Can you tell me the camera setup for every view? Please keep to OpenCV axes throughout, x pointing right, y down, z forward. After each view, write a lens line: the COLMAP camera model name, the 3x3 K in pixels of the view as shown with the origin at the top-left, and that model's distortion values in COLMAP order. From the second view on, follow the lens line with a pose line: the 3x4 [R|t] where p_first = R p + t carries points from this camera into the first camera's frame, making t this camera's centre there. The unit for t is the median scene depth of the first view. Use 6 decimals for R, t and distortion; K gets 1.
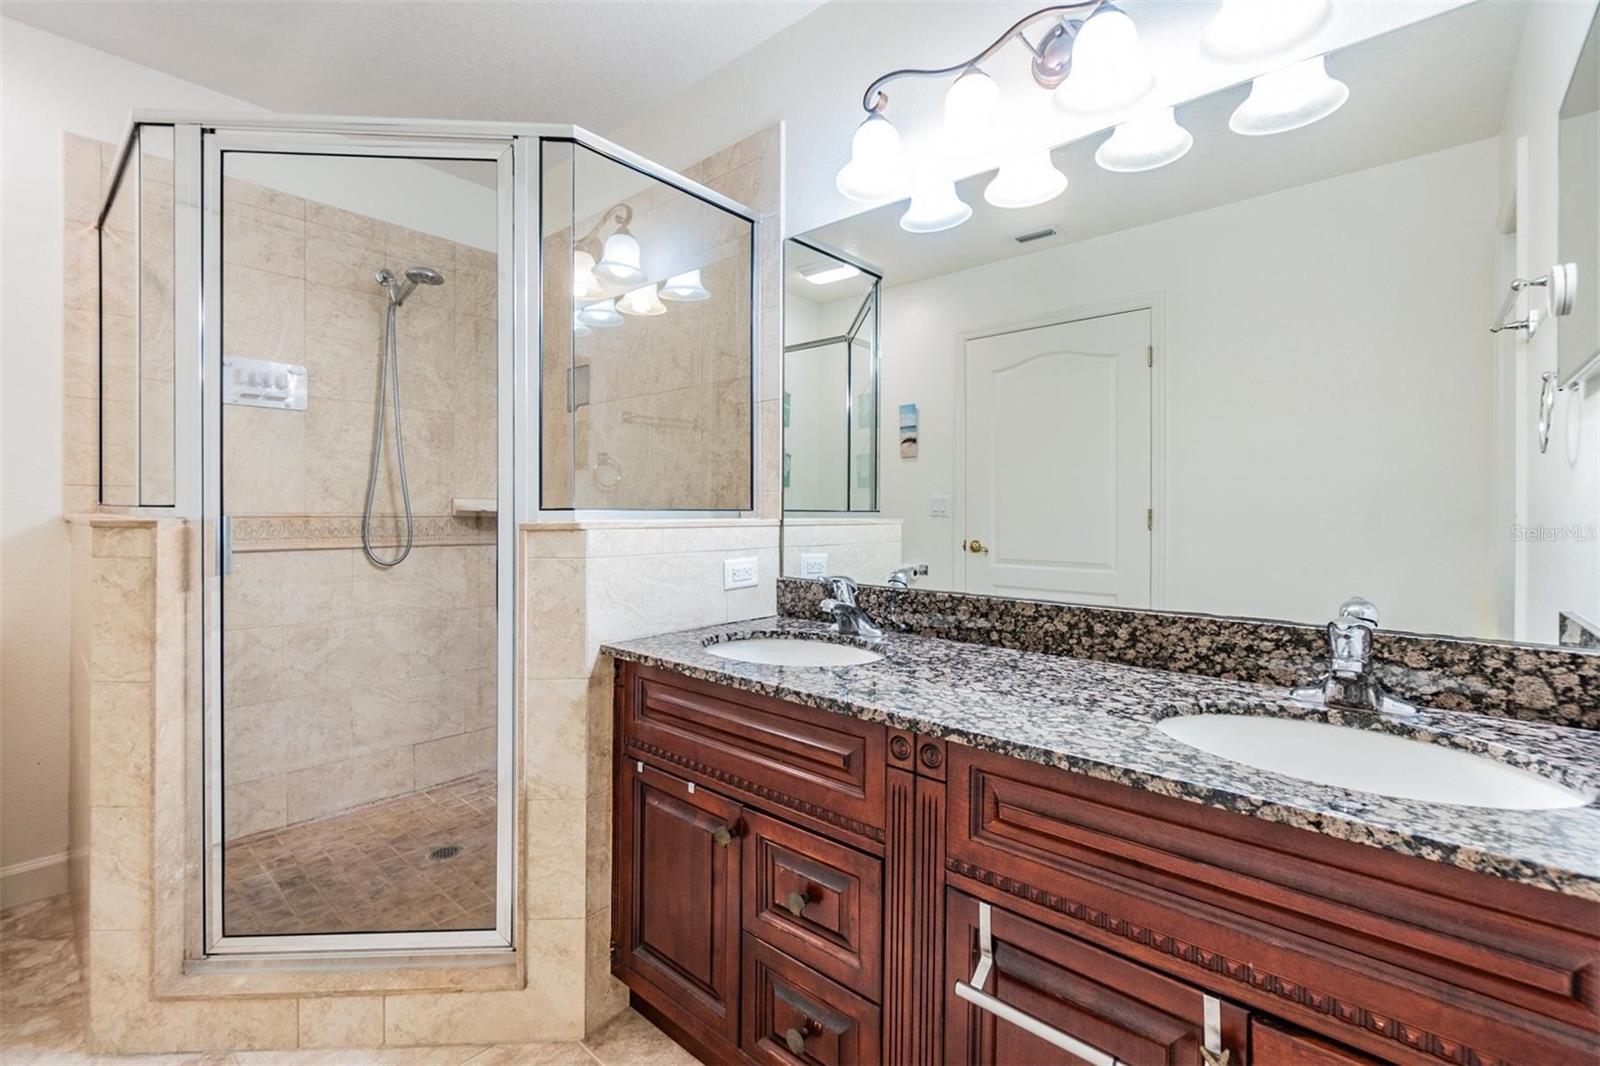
lens RADIAL K [[696.8, 0, 805.8], [0, 696.8, 517.3], [0, 0, 1]] dist [-0.005611, 0.001133]
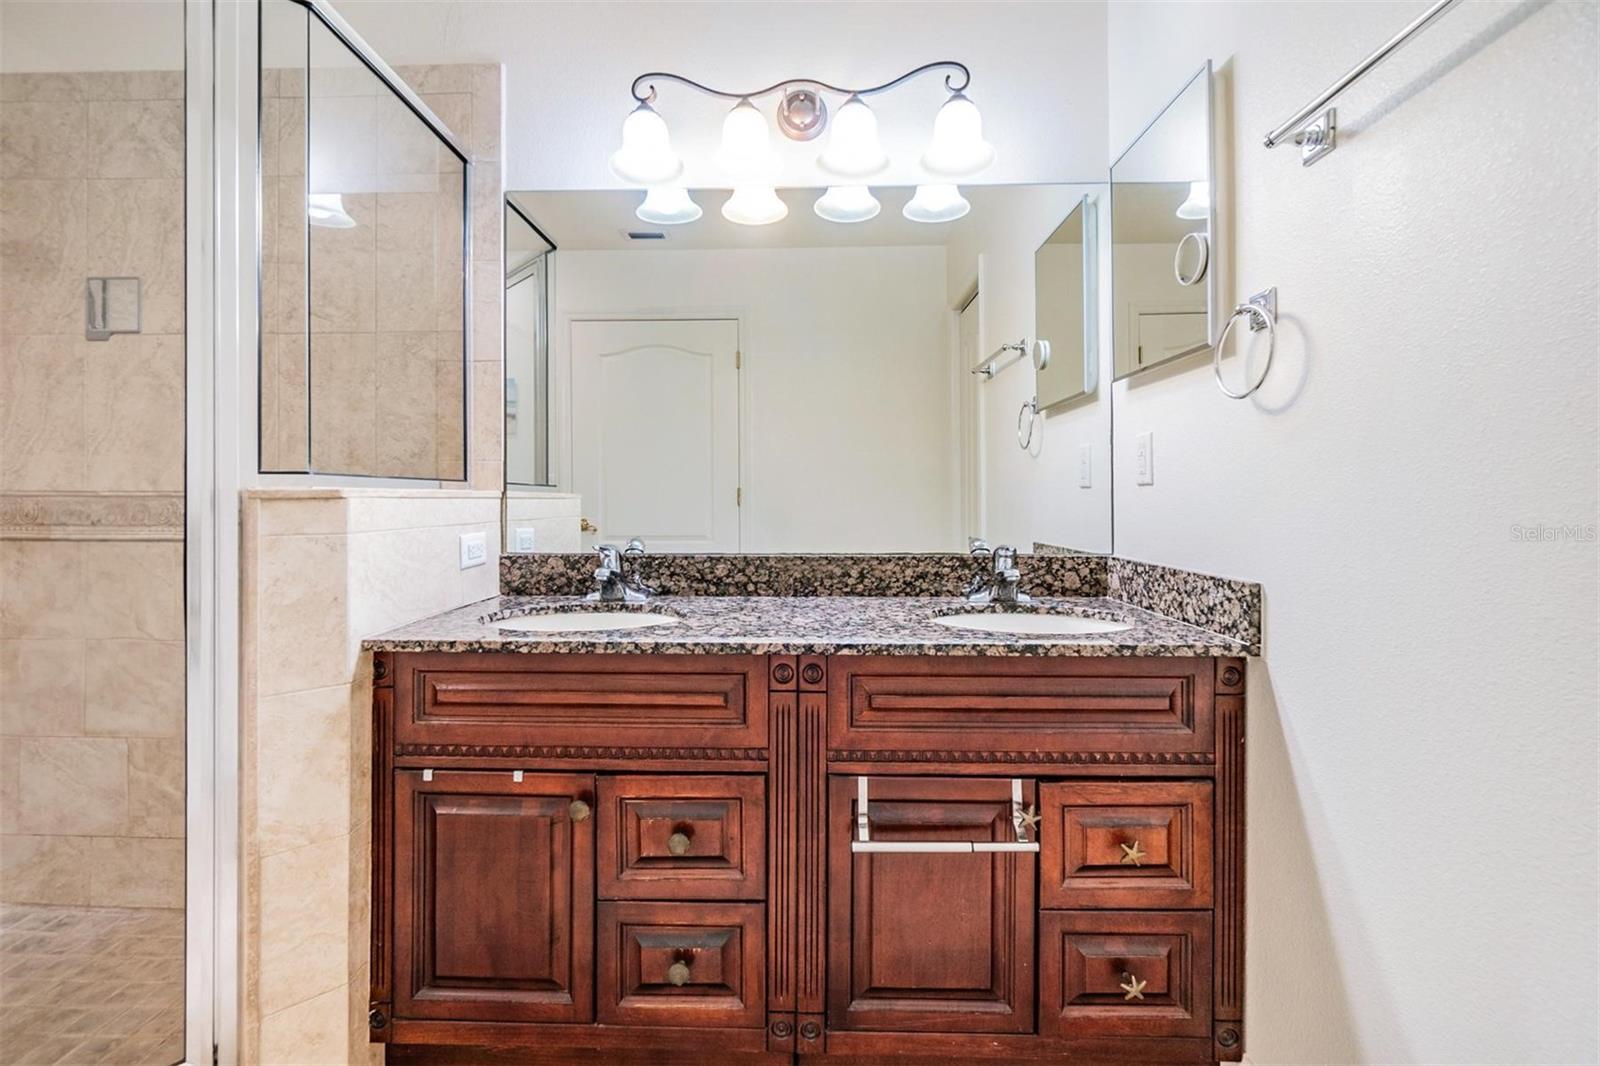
lens RADIAL K [[696.8, 0, 792.2], [0, 696.8, 498.9], [0, 0, 1]] dist [-0.005611, 0.001133]
pose [[0.768578, -0.006175, 0.639726, -0.434046], [0.010551, 0.999940, -0.003025, 0.026435], [-0.639669, 0.009075, 0.768597, 0.052777]]
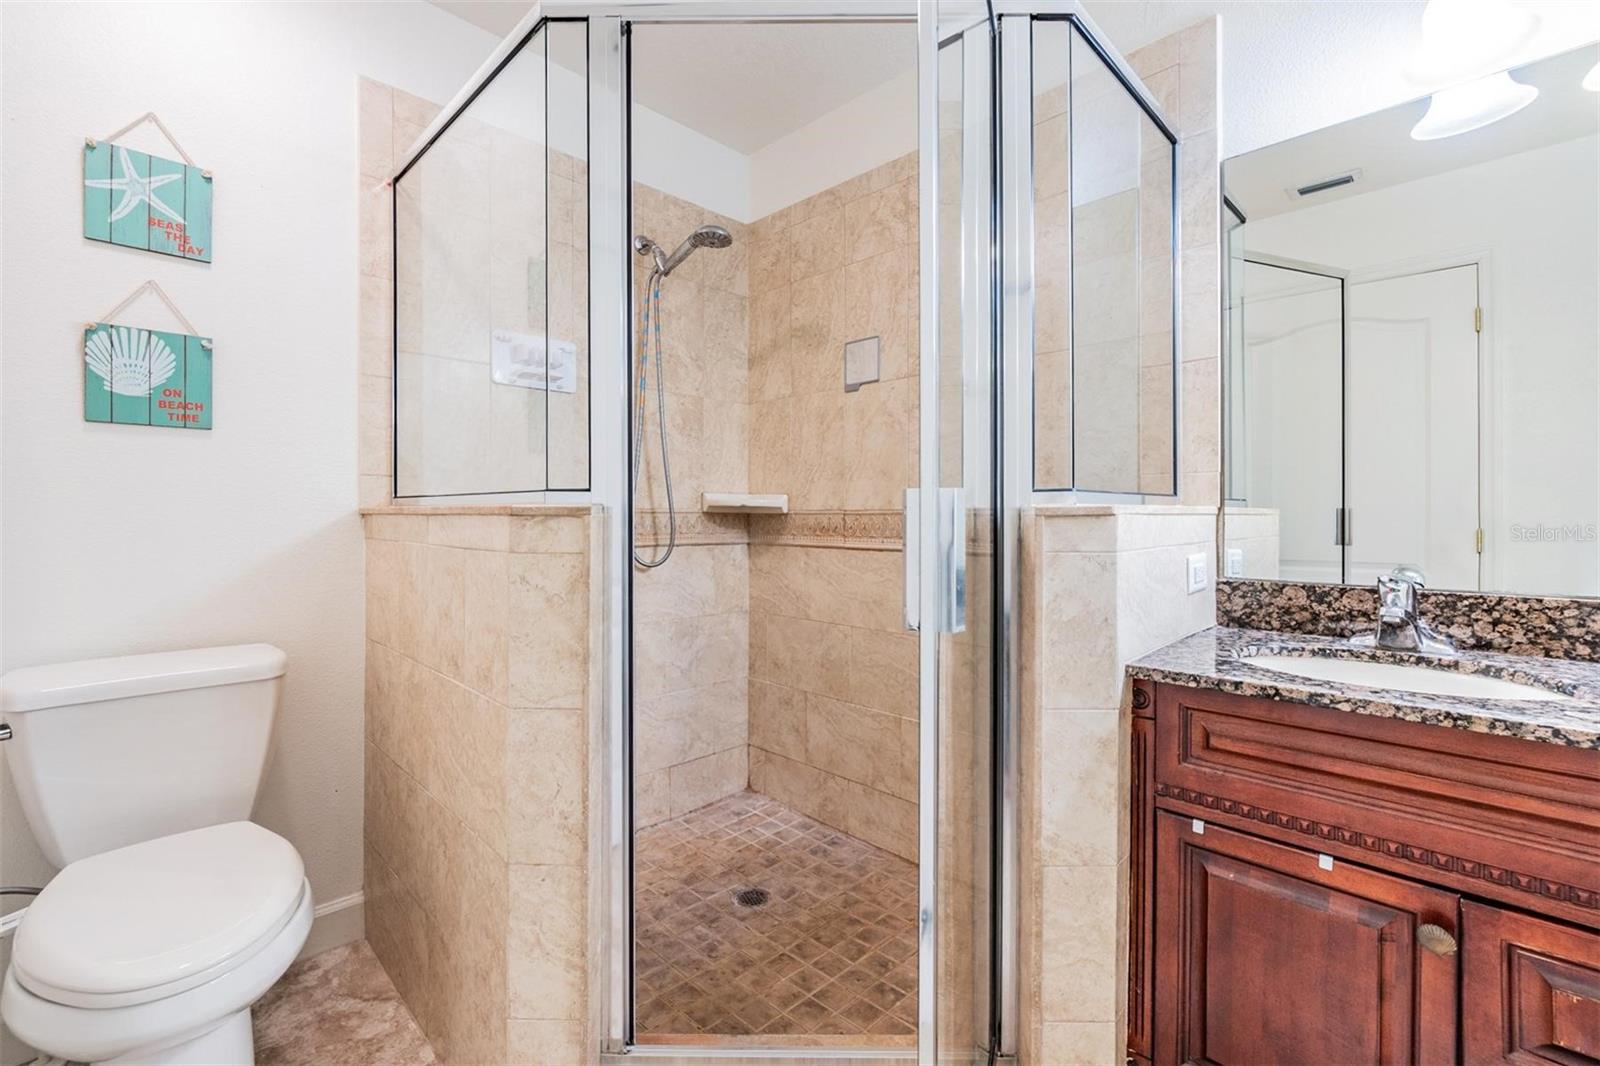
lens RADIAL K [[696.8, 0, 792.1], [0, 696.8, 519.7], [0, 0, 1]] dist [-0.005611, 0.001133]
pose [[0.997551, -0.007284, -0.069567, -0.618378], [0.007000, 0.999966, -0.004327, 0.023834], [0.069596, 0.003829, 0.997568, 0.209457]]
